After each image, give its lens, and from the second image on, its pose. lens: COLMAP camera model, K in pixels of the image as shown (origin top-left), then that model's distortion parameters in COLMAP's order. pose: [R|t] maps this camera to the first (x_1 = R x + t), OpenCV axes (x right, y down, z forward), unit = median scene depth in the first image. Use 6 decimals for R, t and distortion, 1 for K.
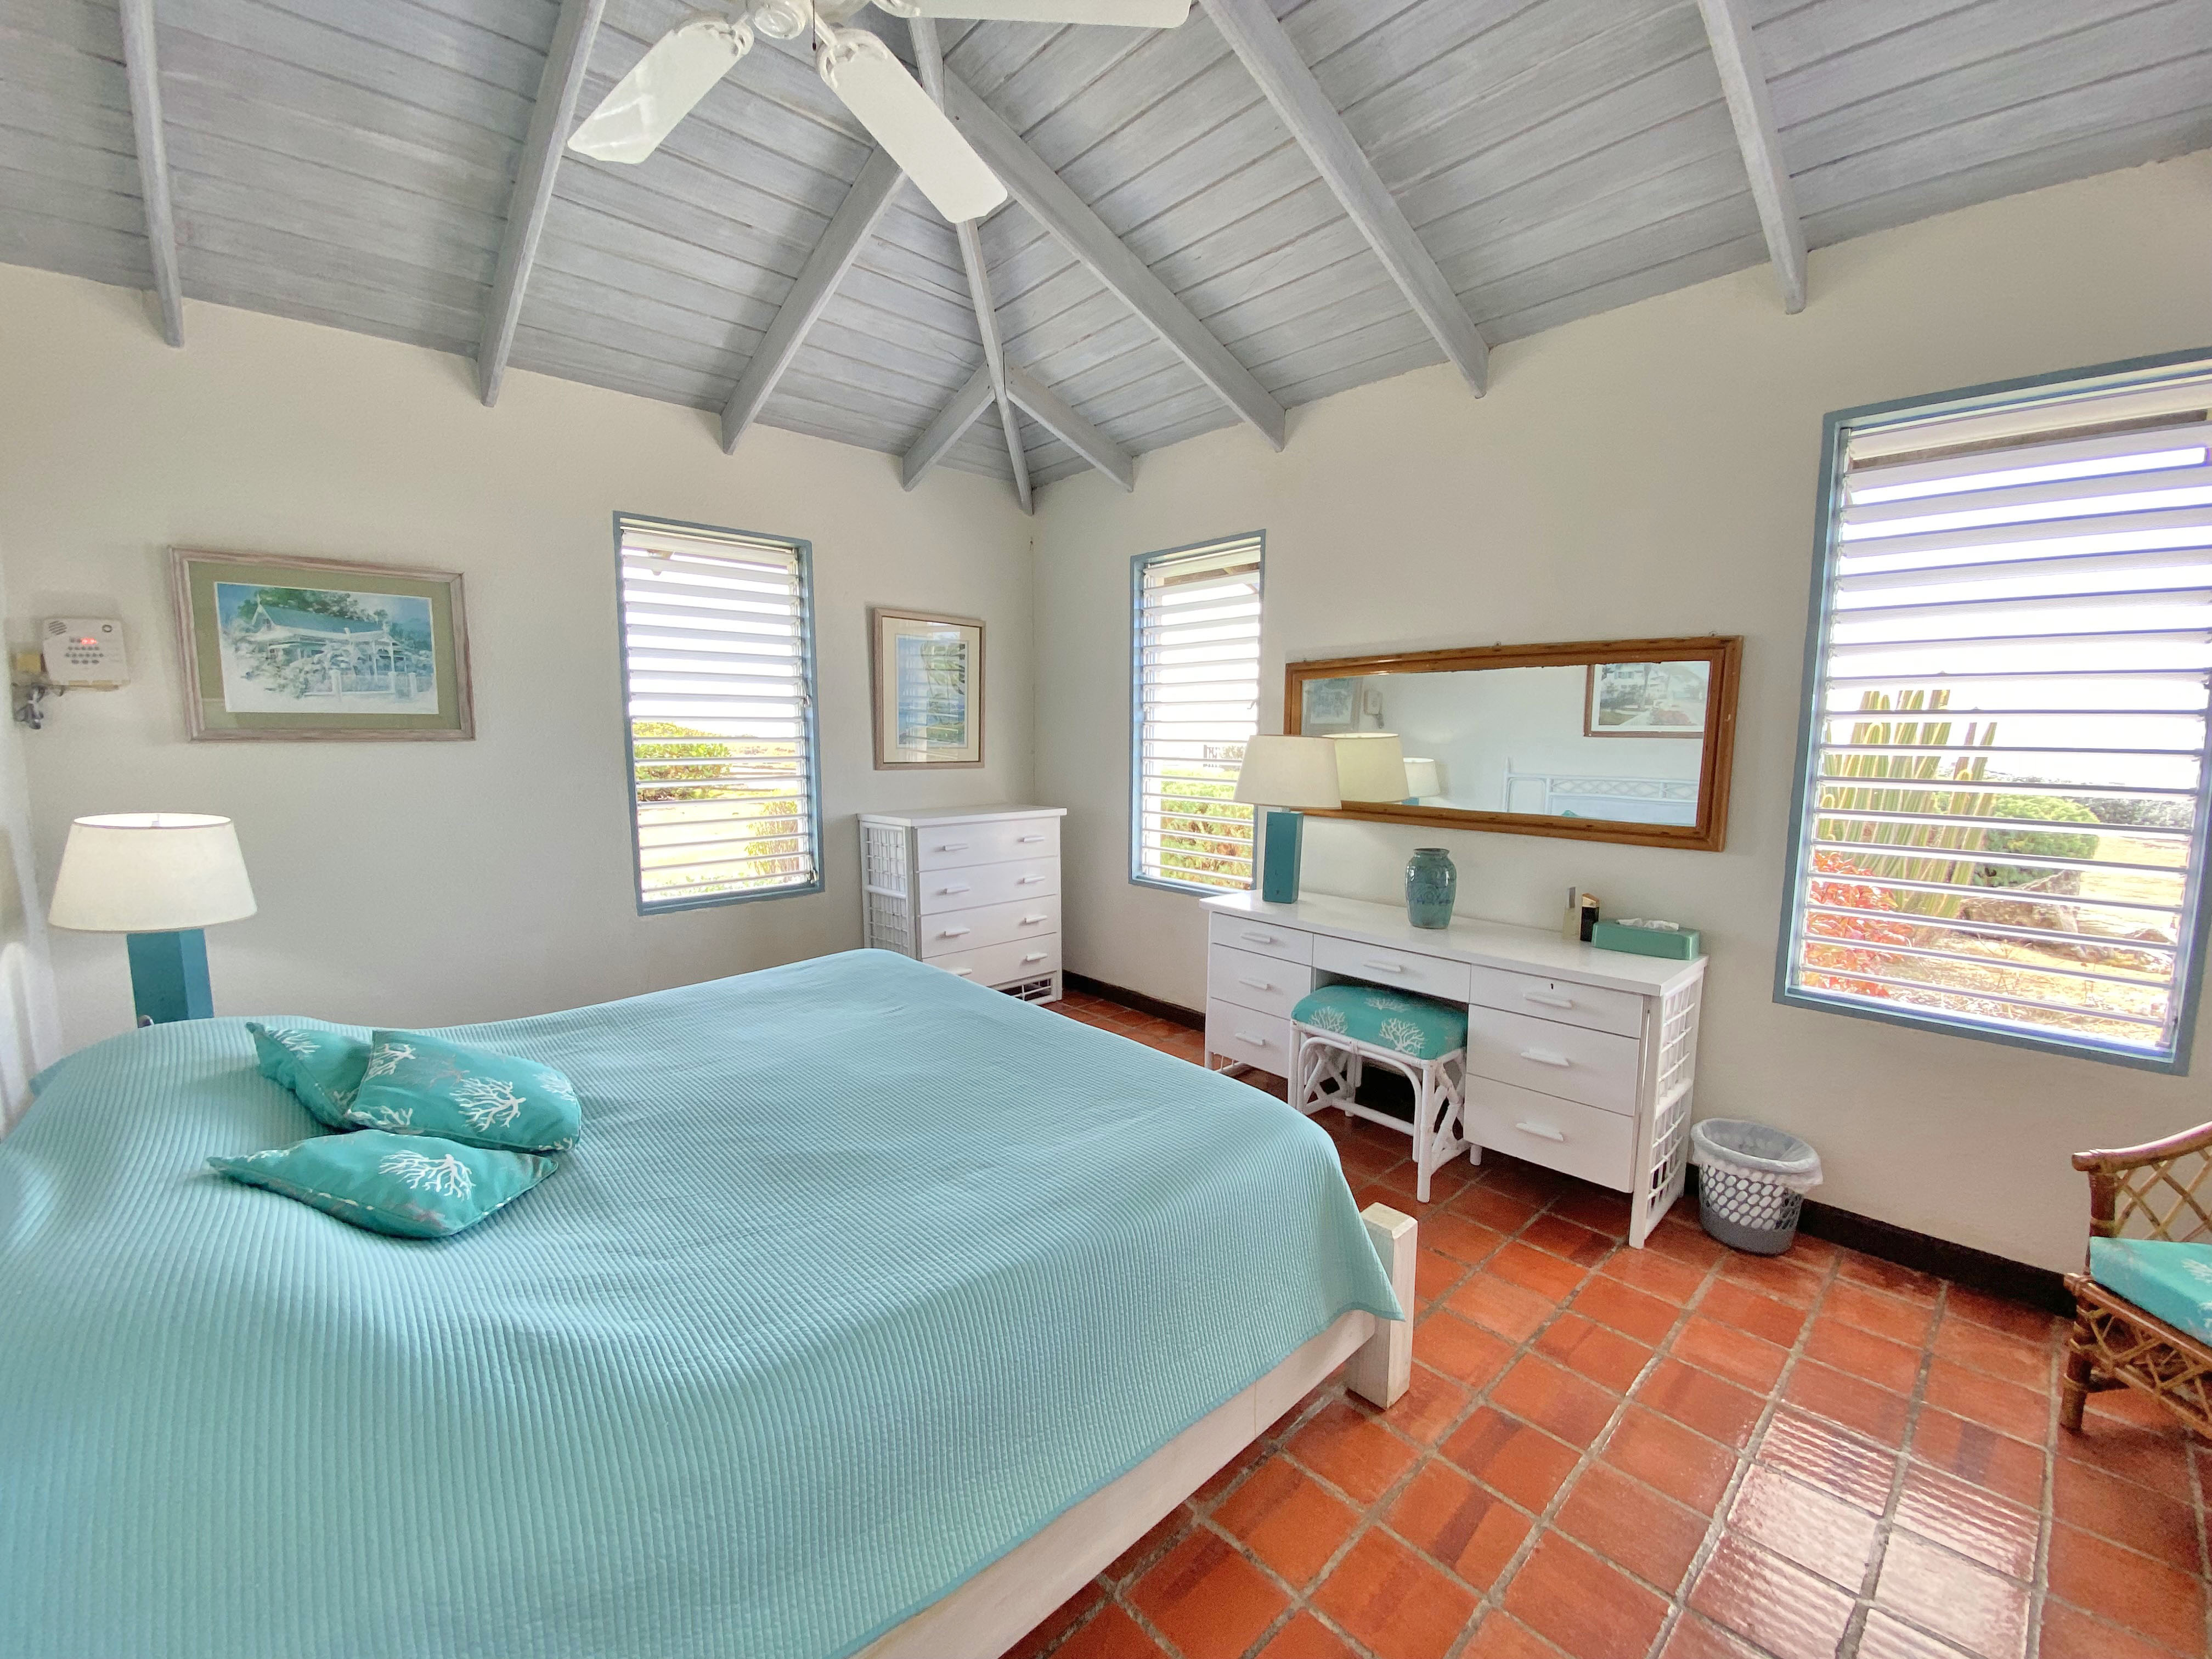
lens RADIAL K [[892.1, 0, 1103.8], [0, 892.1, 836.1], [0, 0, 1]] dist [0.002893, -0.002210]
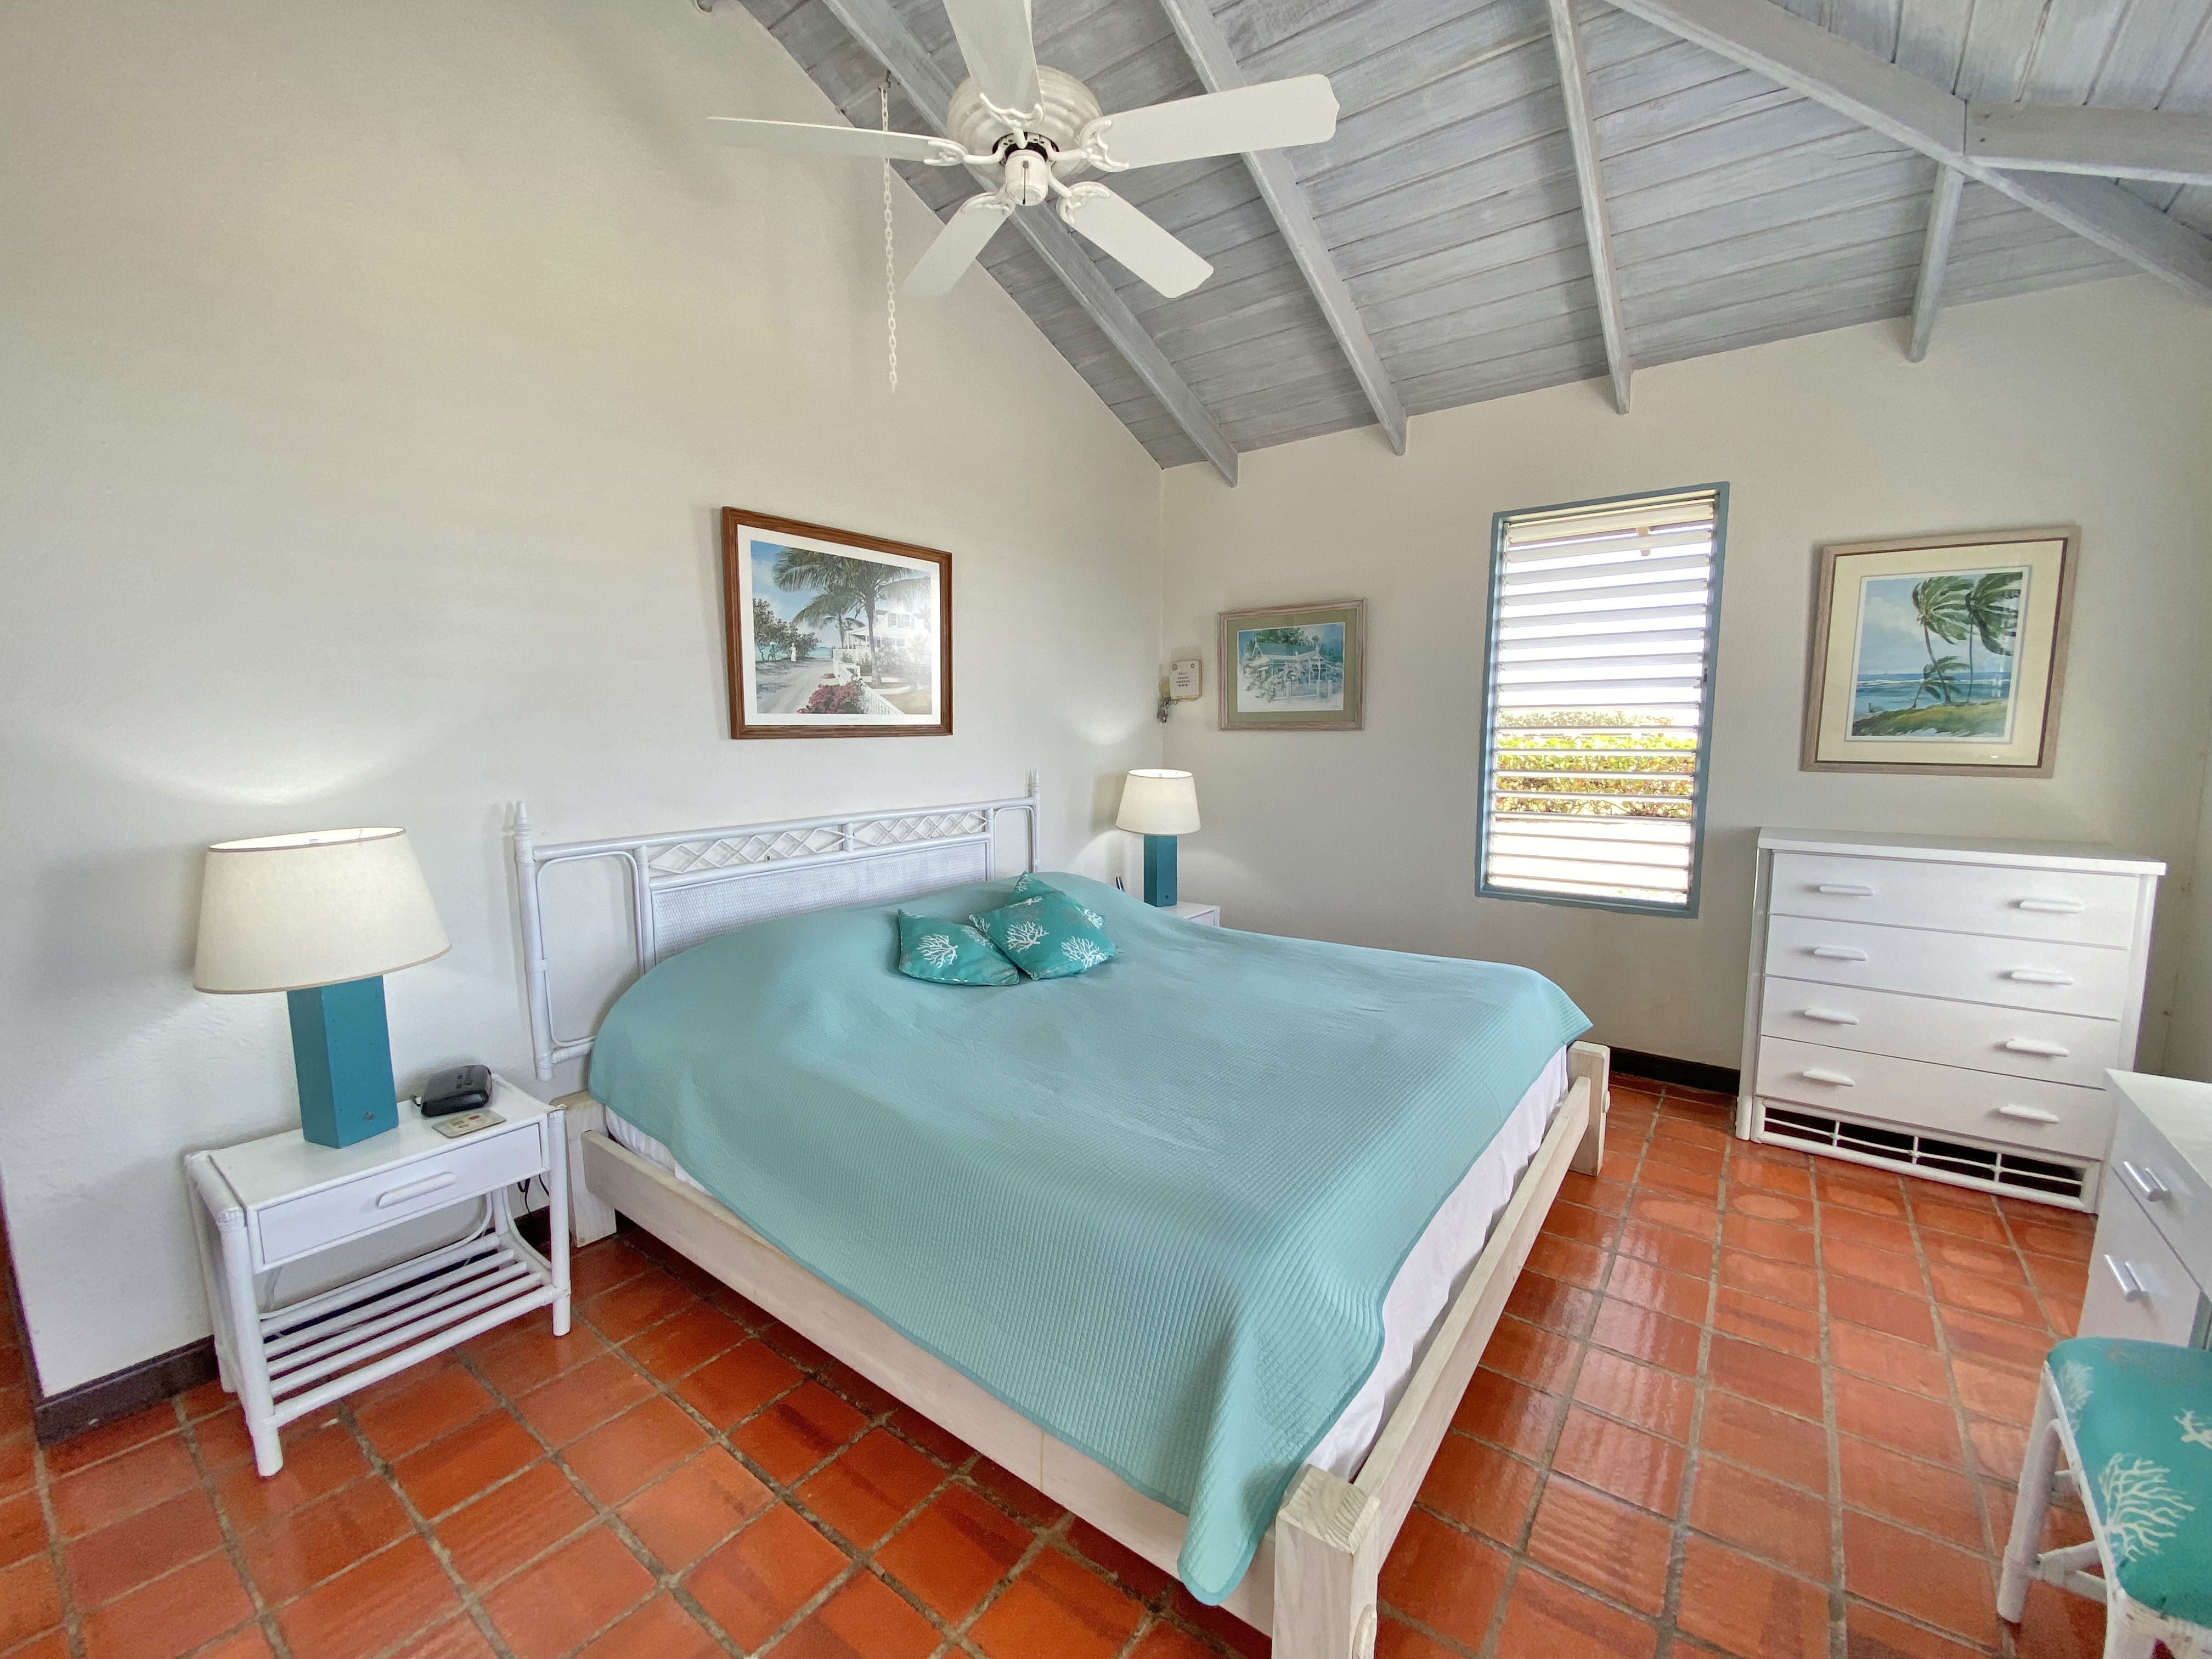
lens RADIAL K [[892.1, 0, 1101.0], [0, 892.1, 835.6], [0, 0, 1]] dist [0.002893, -0.002210]
pose [[0.161884, 0.113375, -0.980275, 0.562594], [-0.113129, 0.988961, 0.095697, -0.041875], [0.980304, 0.095406, 0.172923, 0.478851]]
